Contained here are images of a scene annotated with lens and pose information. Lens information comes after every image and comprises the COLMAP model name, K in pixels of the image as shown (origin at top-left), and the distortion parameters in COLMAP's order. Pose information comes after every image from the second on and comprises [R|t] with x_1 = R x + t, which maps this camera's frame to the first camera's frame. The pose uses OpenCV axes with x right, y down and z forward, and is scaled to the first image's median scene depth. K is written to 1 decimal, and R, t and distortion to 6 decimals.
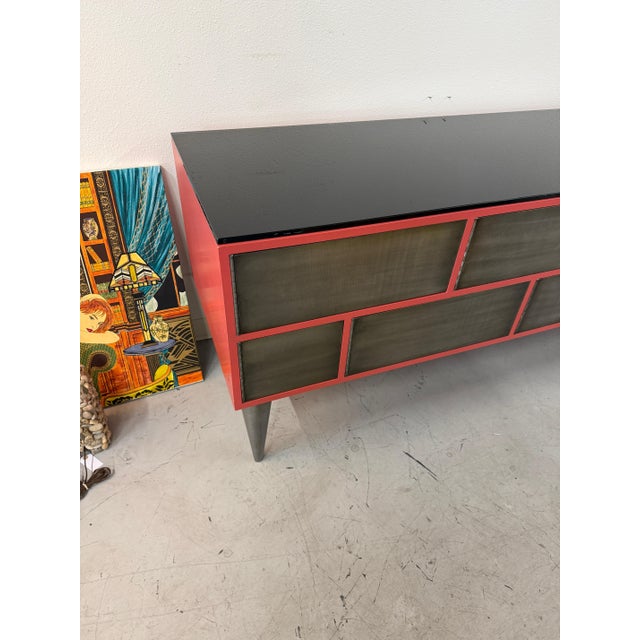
lens RADIAL K [[450.0, 0, 322.8], [0, 450.0, 317.2], [0, 0, 1]] dist [0.025440, -0.036743]
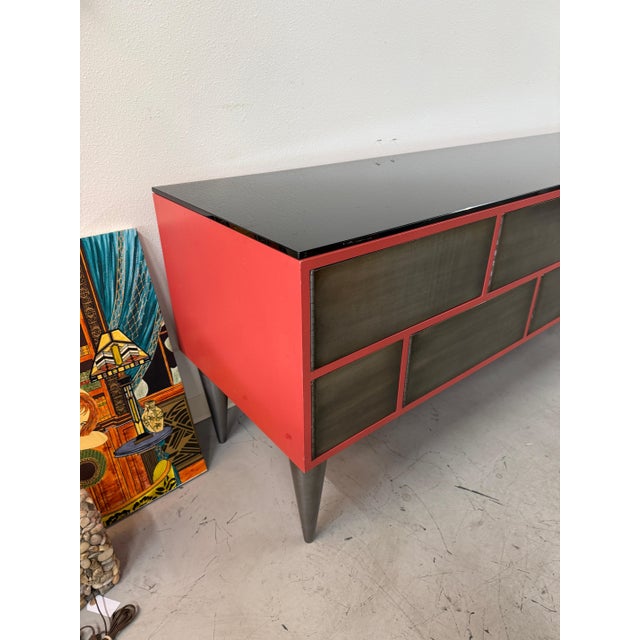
lens RADIAL K [[454.2, 0, 320.0], [0, 454.2, 320.0], [0, 0, 1]] dist [-0.007743, -0.001699]
pose [[0.955792, -0.184272, 0.229141, -0.249533], [0.222811, 0.962388, -0.155450, 0.058653], [-0.191878, 0.199633, 0.960901, 0.105505]]
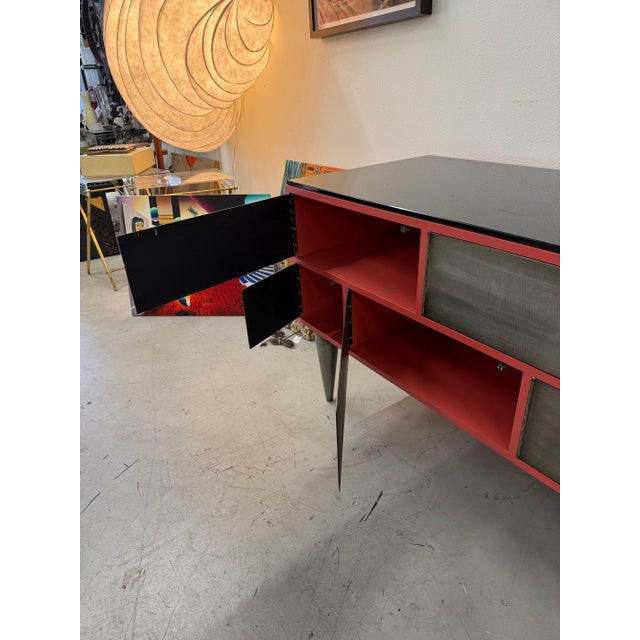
lens RADIAL K [[450.0, 0, 322.8], [0, 450.0, 317.2], [0, 0, 1]] dist [0.025440, -0.036743]
pose [[0.232495, 0.385071, -0.893122, 0.887092], [-0.563238, 0.801939, 0.199137, -0.103860], [0.792912, 0.456742, 0.403334, 0.396461]]
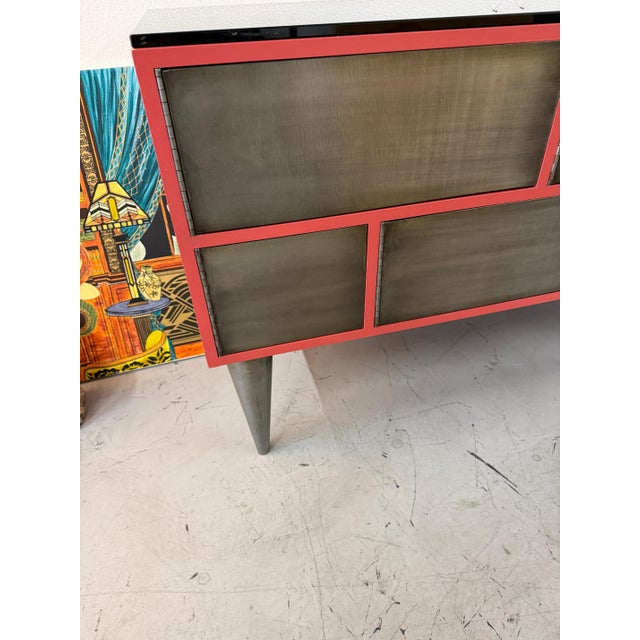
lens RADIAL K [[454.2, 0, 320.0], [0, 454.2, 320.0], [0, 0, 1]] dist [-0.007743, -0.001699]
pose [[0.989794, 0.001315, -0.142502, 0.055785], [-0.006074, 0.999438, -0.032960, 0.127387], [0.142379, 0.033489, 0.989246, 0.280668]]
